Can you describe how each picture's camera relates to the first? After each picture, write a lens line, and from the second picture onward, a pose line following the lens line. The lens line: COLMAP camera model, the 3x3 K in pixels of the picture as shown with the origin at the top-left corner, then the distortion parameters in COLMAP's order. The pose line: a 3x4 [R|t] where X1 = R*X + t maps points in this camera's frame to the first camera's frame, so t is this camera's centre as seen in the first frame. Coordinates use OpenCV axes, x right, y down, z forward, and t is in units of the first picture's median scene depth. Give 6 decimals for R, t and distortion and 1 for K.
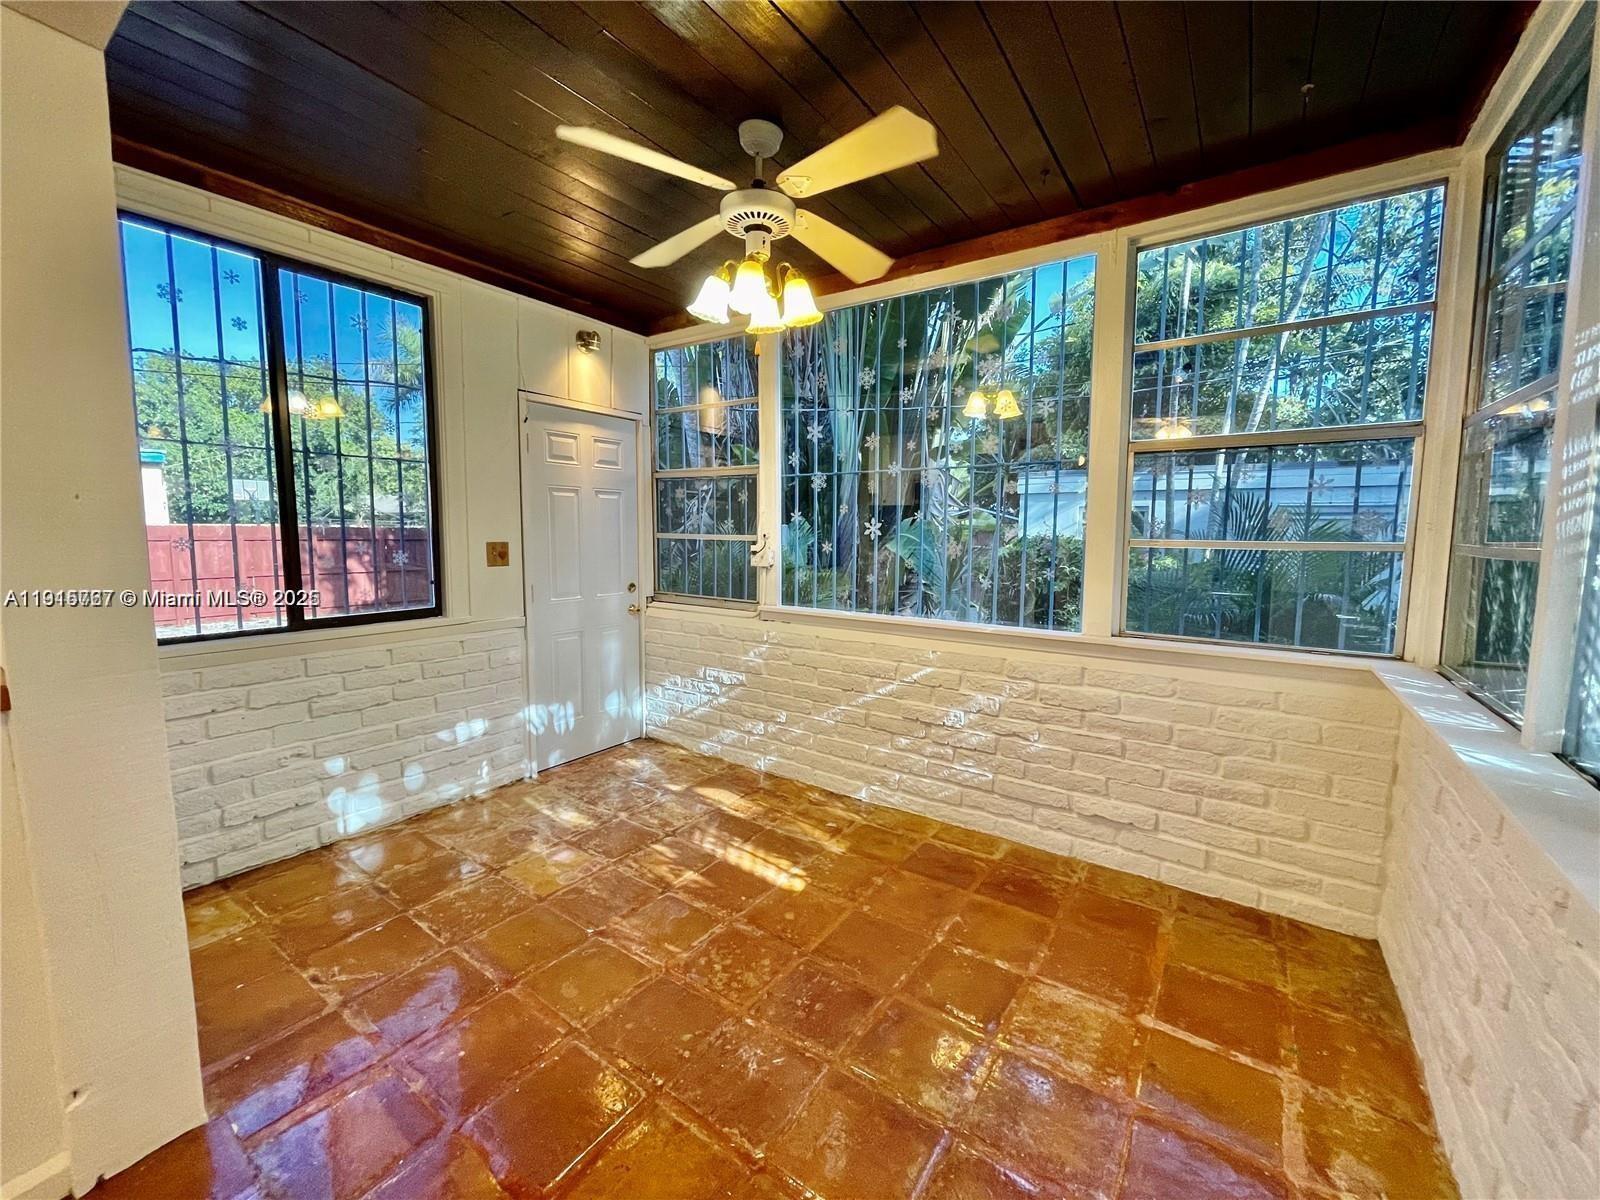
lens RADIAL K [[648.5, 0, 800.9], [0, 648.5, 592.2], [0, 0, 1]] dist [-0.001672, 0.000346]
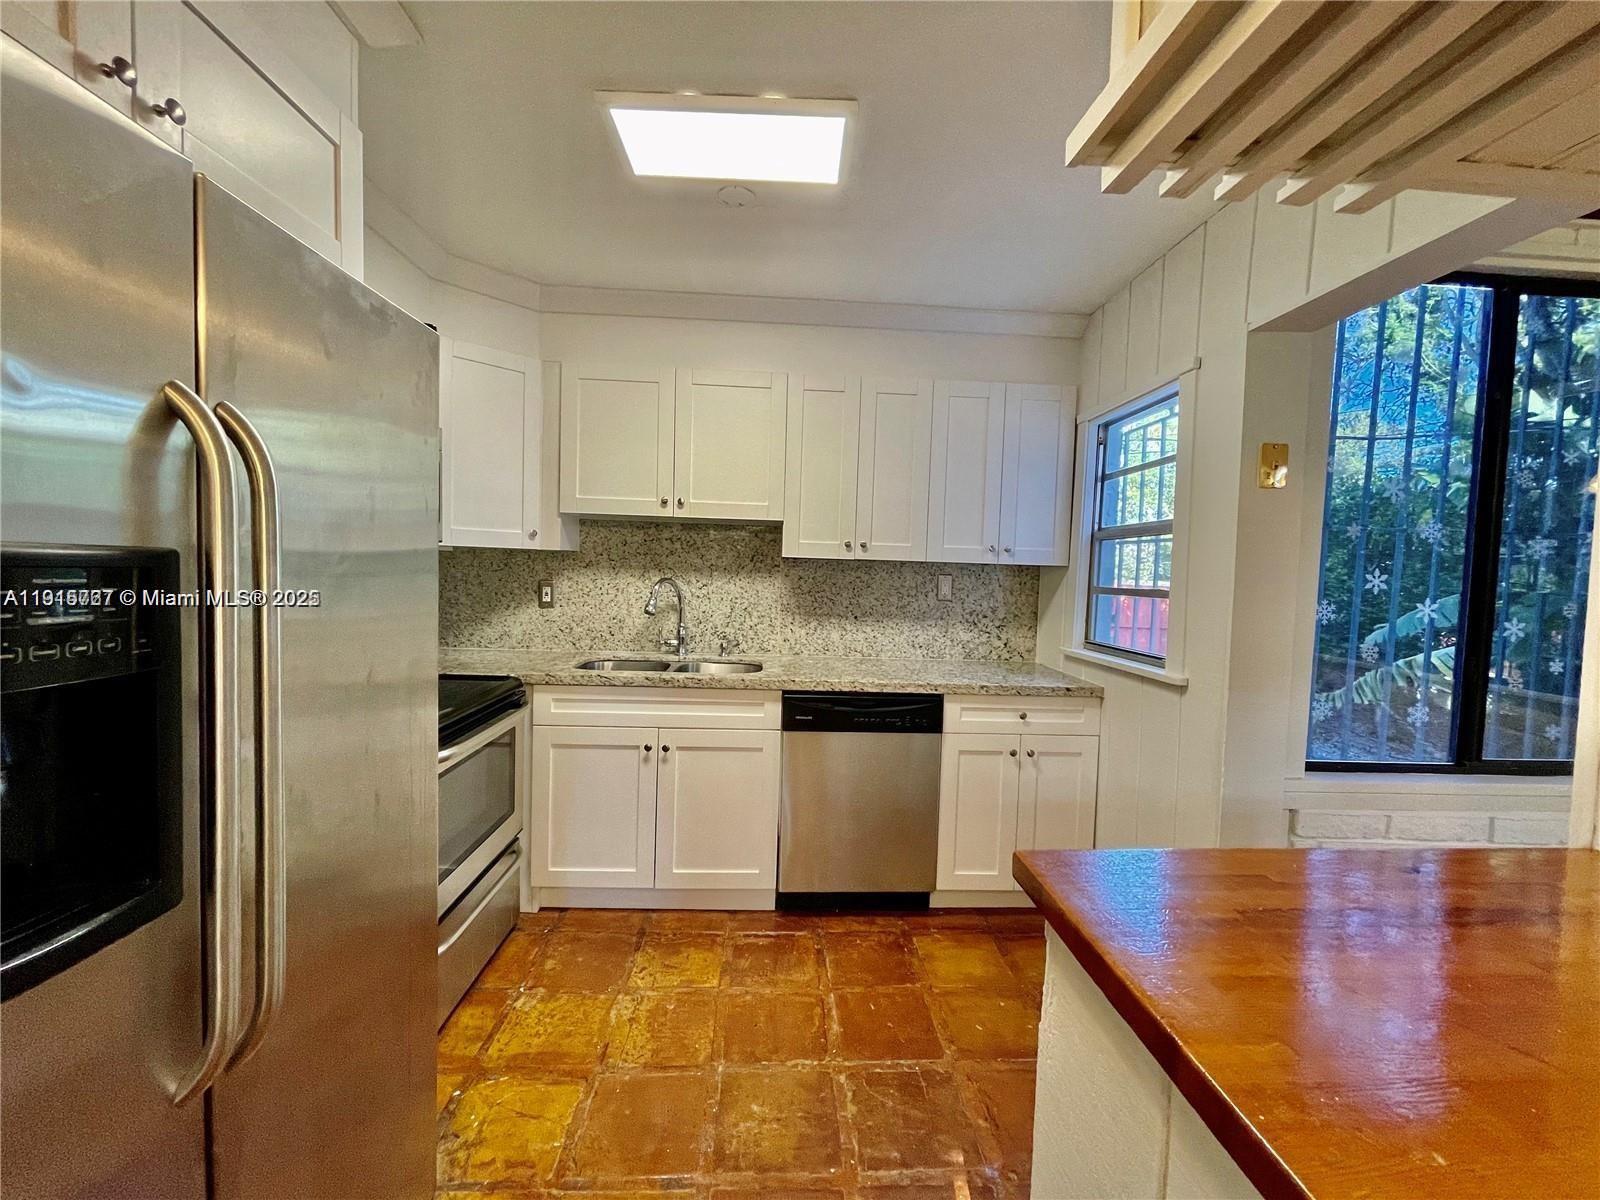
lens RADIAL K [[648.5, 0, 803.9], [0, 648.5, 594.5], [0, 0, 1]] dist [-0.001672, 0.000346]
pose [[0.606161, 0.046479, -0.793983, -0.548636], [-0.107044, 0.993976, -0.023536, -0.037076], [0.788106, 0.099258, 0.607484, -0.057864]]
